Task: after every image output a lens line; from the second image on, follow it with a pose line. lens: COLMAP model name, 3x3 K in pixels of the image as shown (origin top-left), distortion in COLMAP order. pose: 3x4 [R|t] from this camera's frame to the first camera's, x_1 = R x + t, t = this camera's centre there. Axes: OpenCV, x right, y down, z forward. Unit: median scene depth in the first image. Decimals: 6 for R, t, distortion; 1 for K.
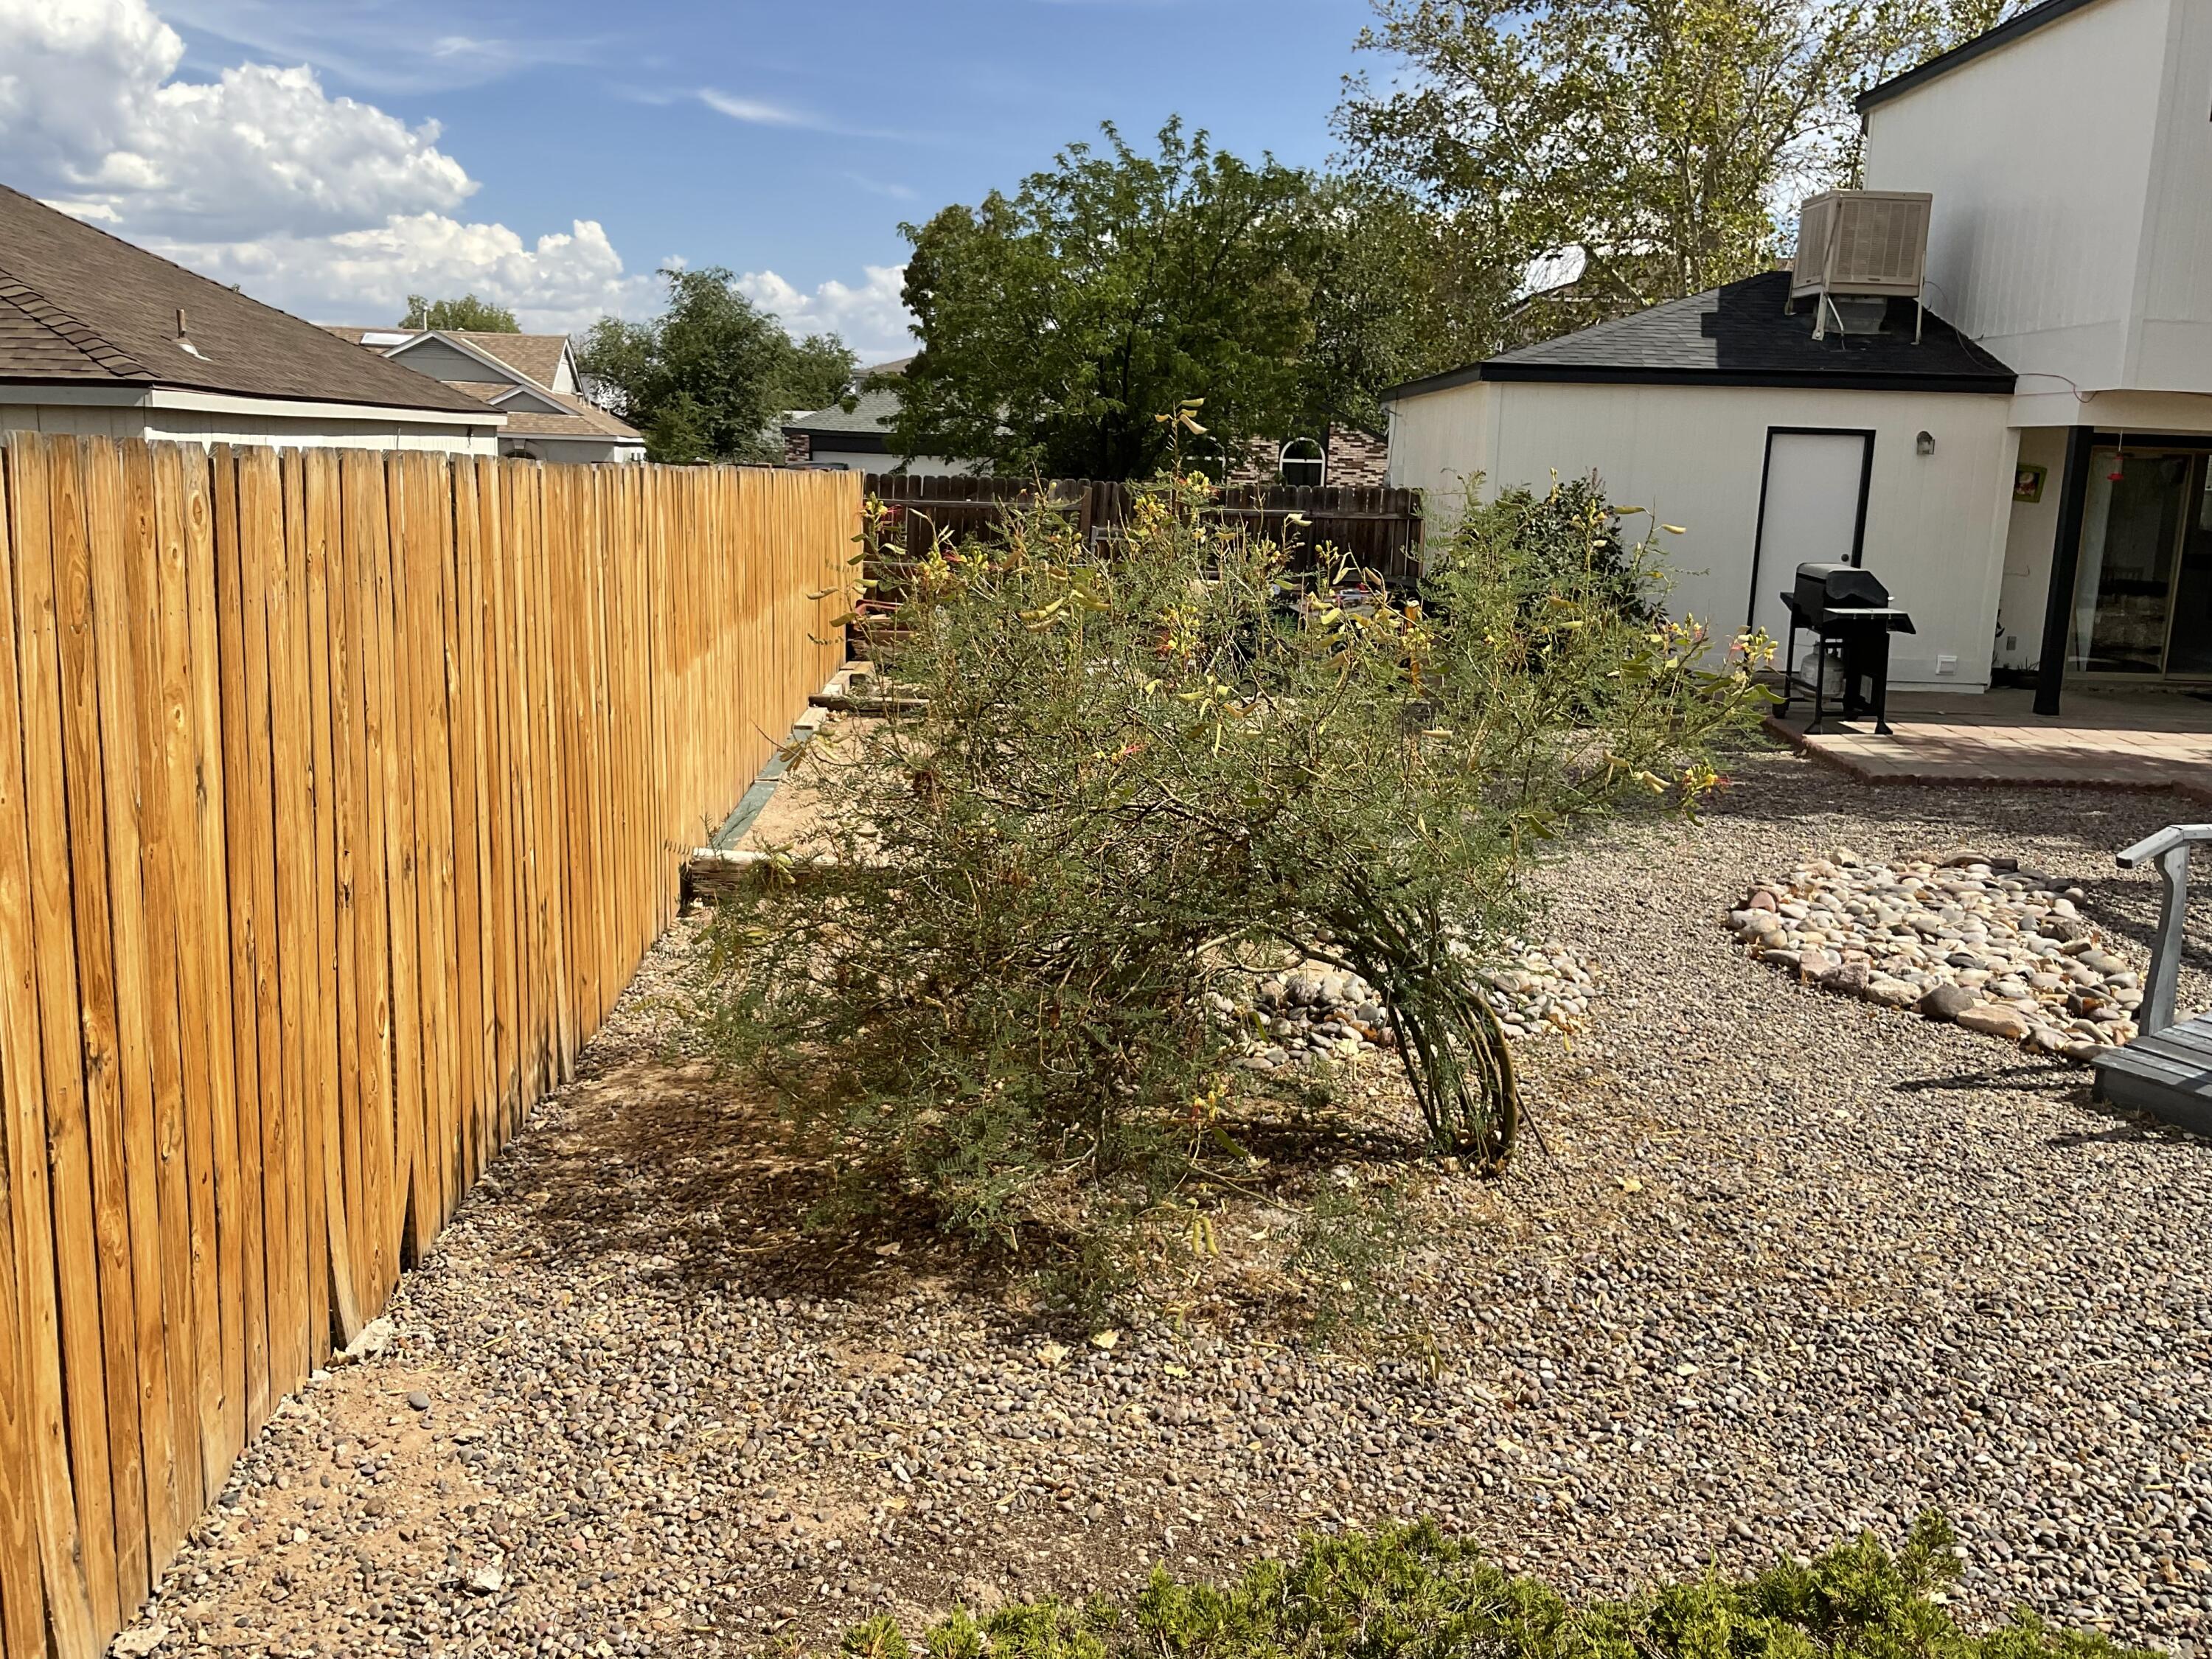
lens RADIAL K [[1842.3, 0, 1082.5], [0, 1842.3, 844.3], [0, 0, 1]] dist [0.053611, -0.118452]
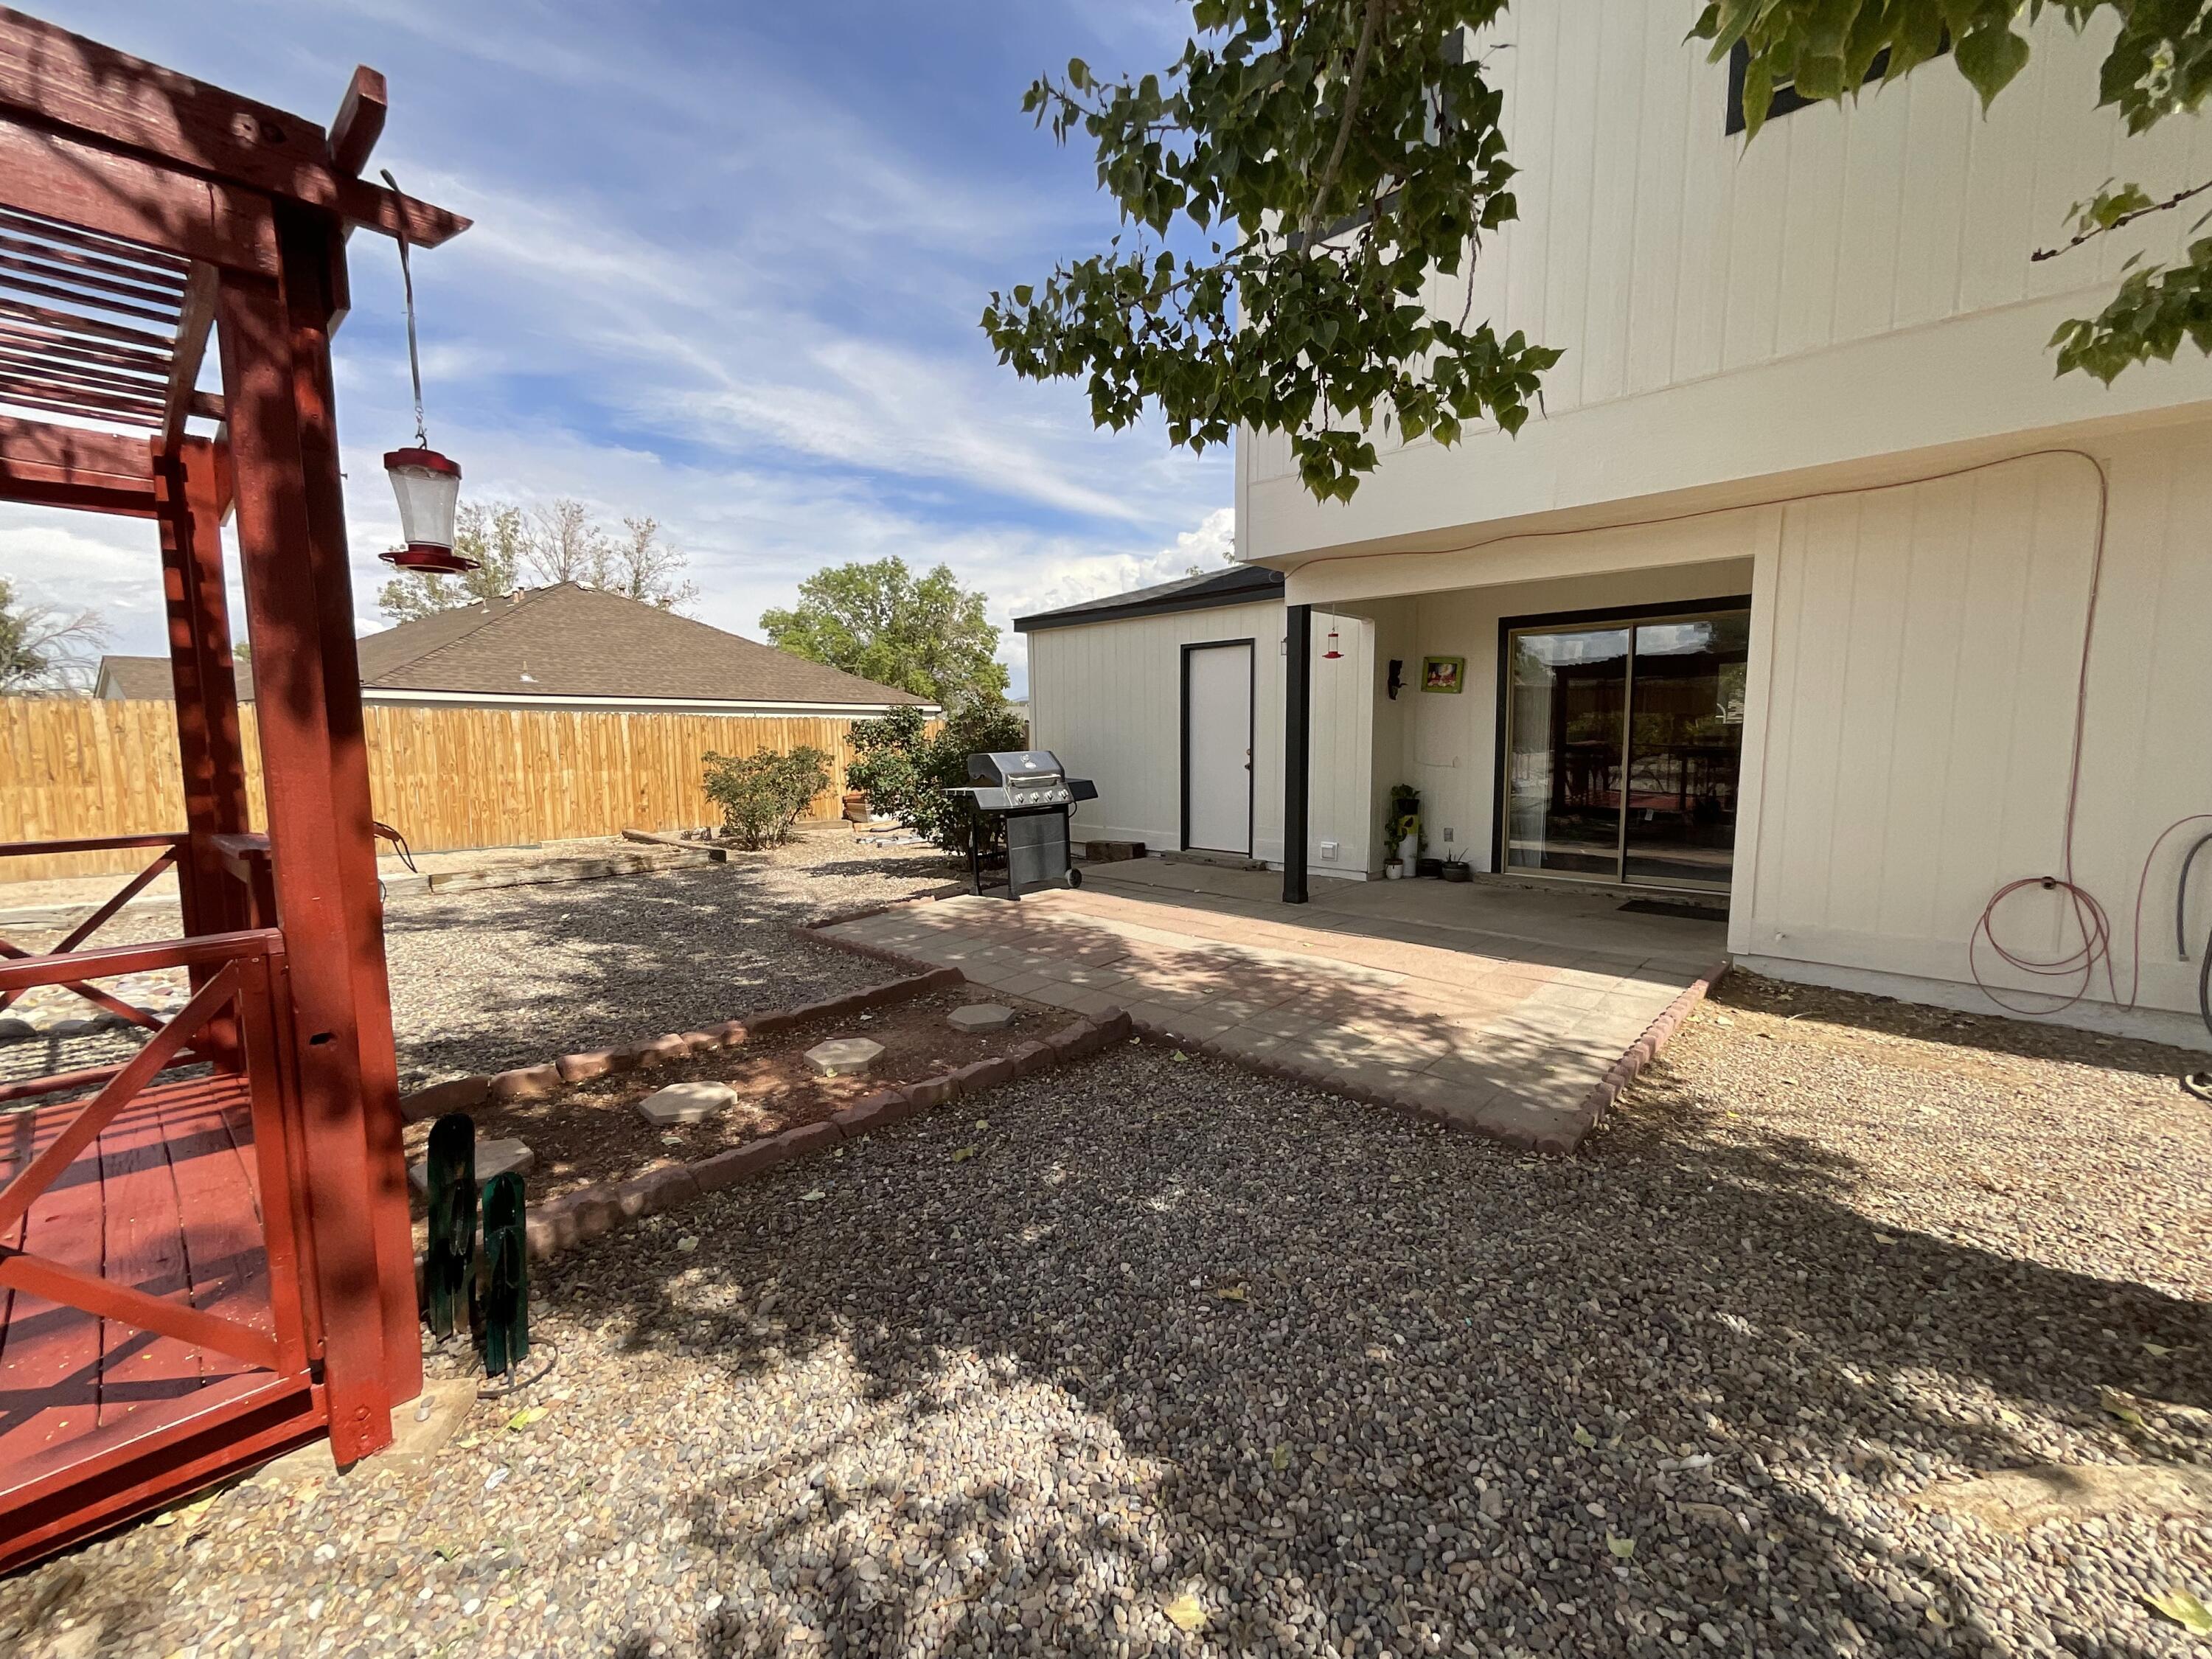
lens RADIAL K [[894.7, 0, 1111.6], [0, 894.7, 826.9], [0, 0, 1]] dist [0.001165, -0.002191]
pose [[0.748635, 0.032984, -0.662162, 1.847477], [-0.110577, 0.990984, -0.075653, -0.152765], [0.653696, 0.129856, 0.745532, 1.419556]]
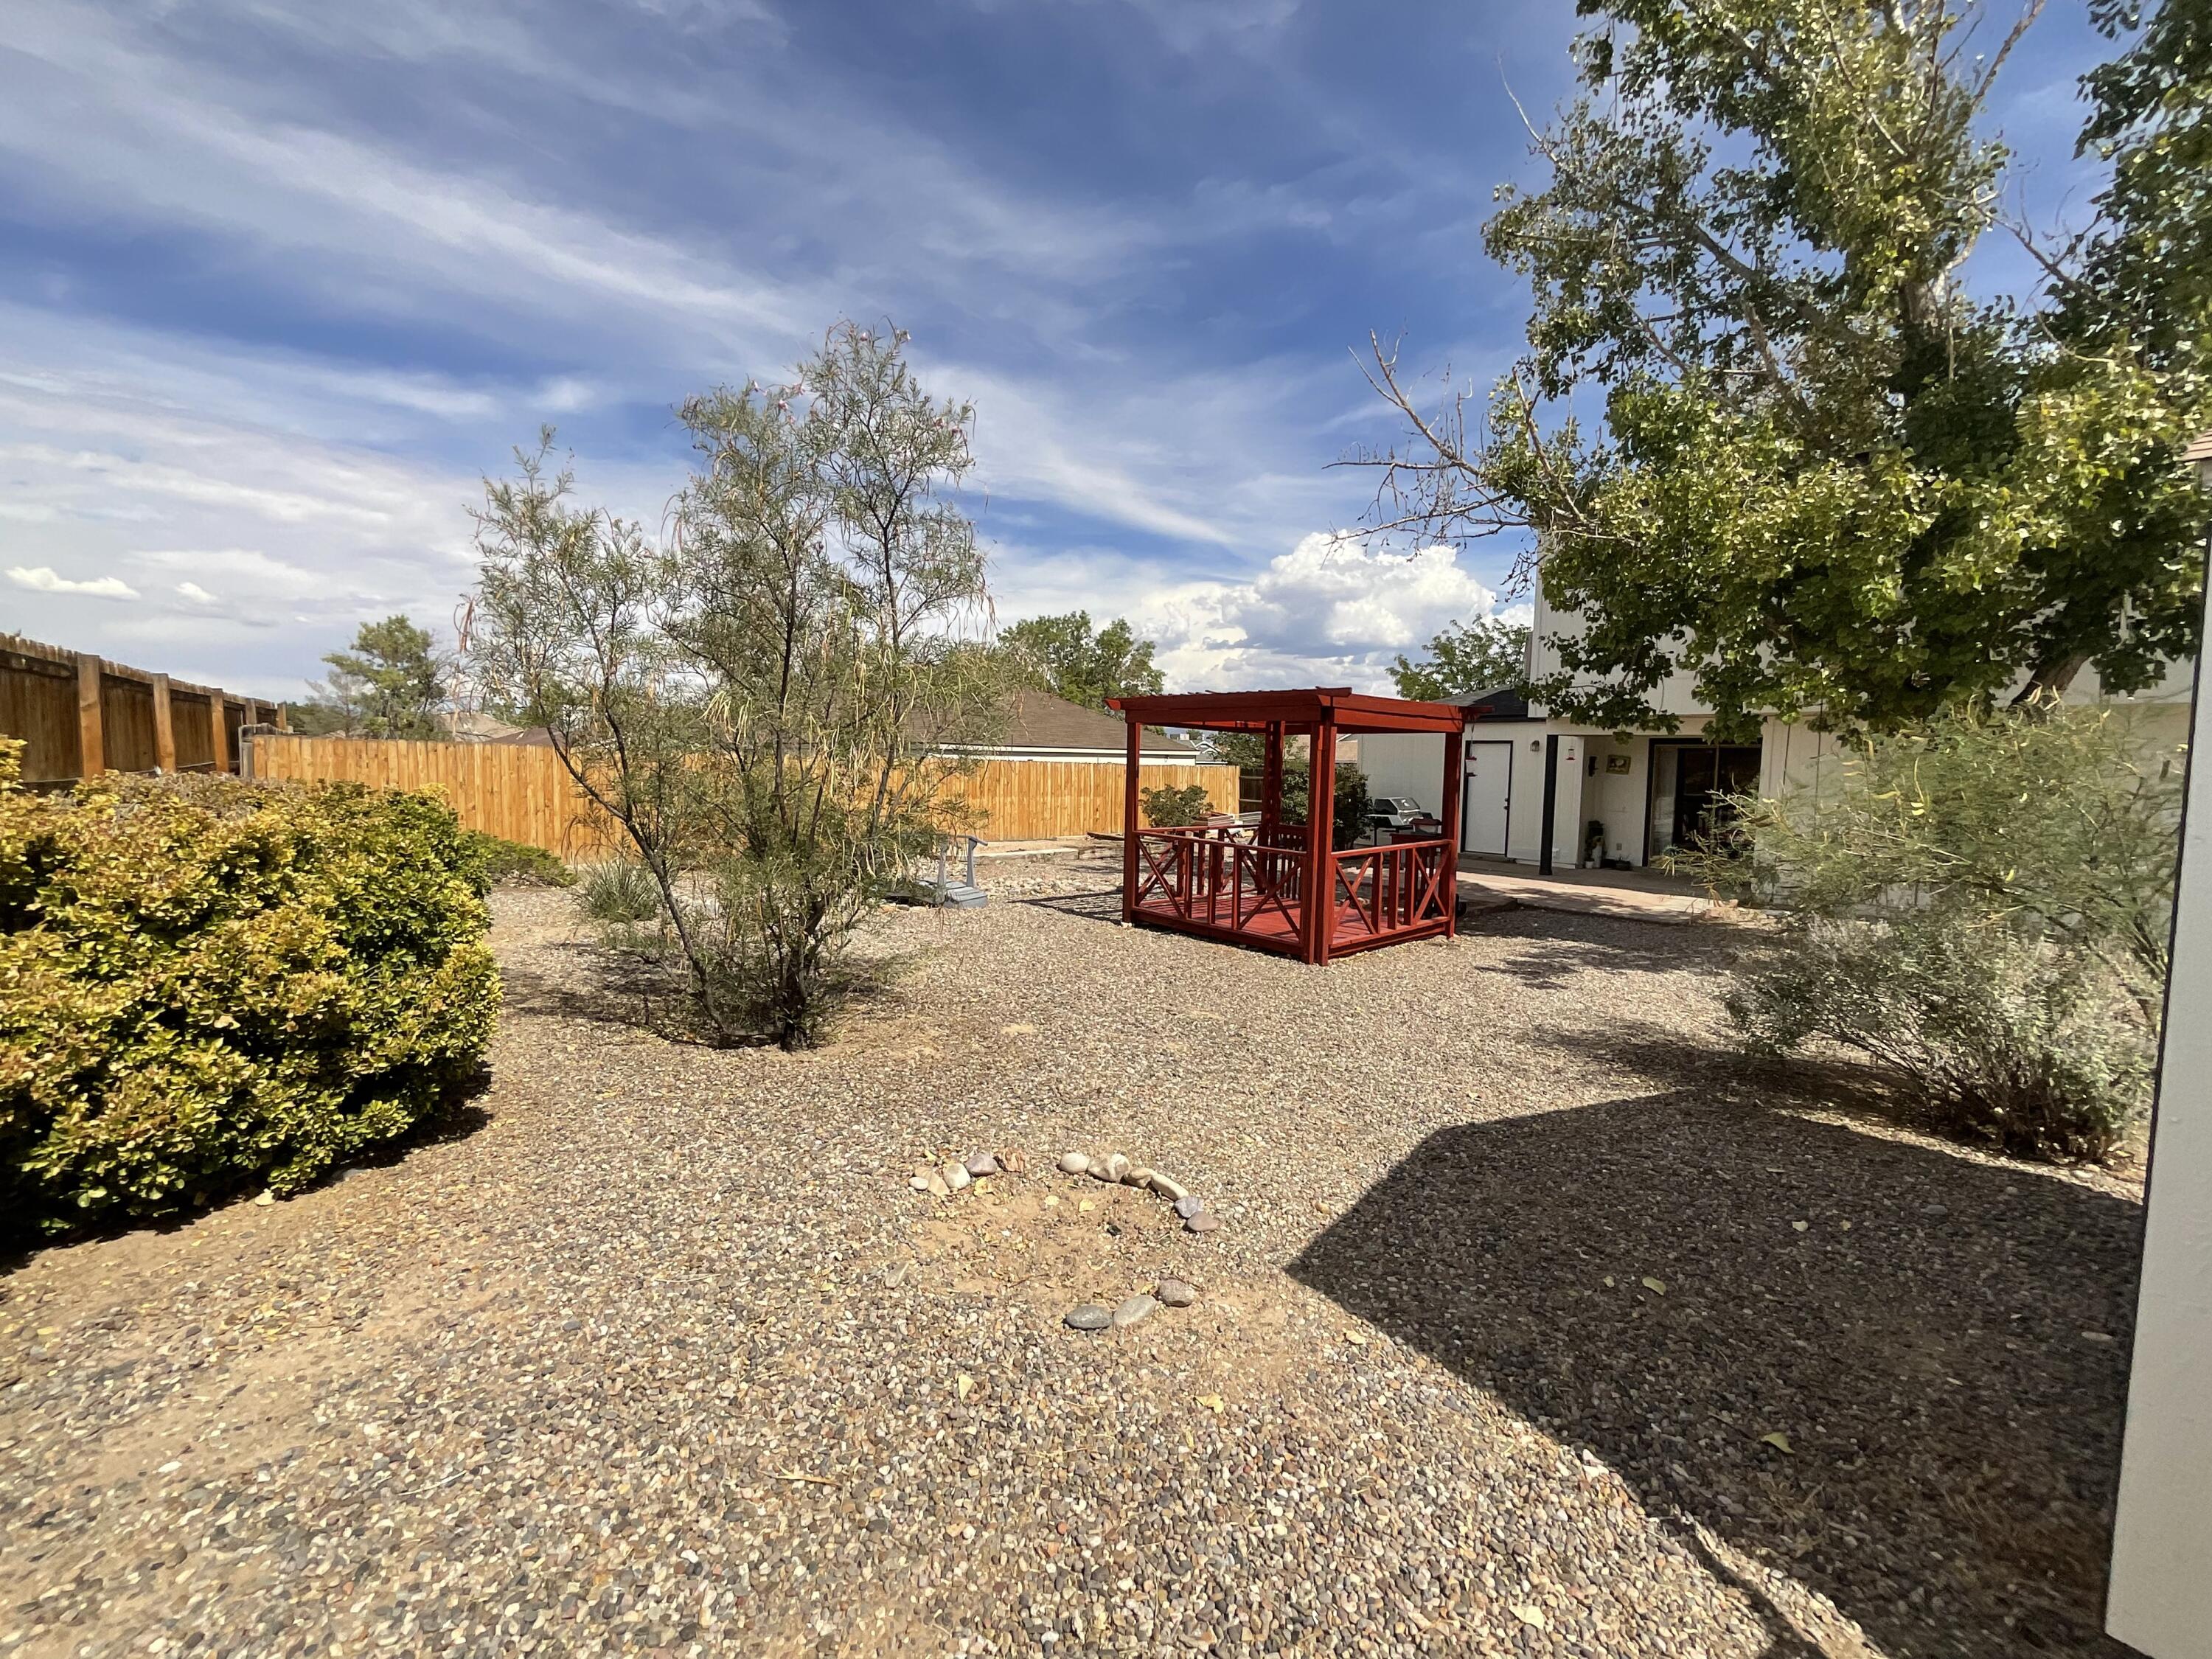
lens RADIAL K [[894.7, 0, 1117.7], [0, 894.7, 835.7], [0, 0, 1]] dist [0.001165, -0.002191]
pose [[0.685524, 0.045342, -0.726637, 2.214254], [-0.150069, 0.985426, -0.080087, 0.087929], [0.712416, 0.163947, 0.682338, -0.014563]]
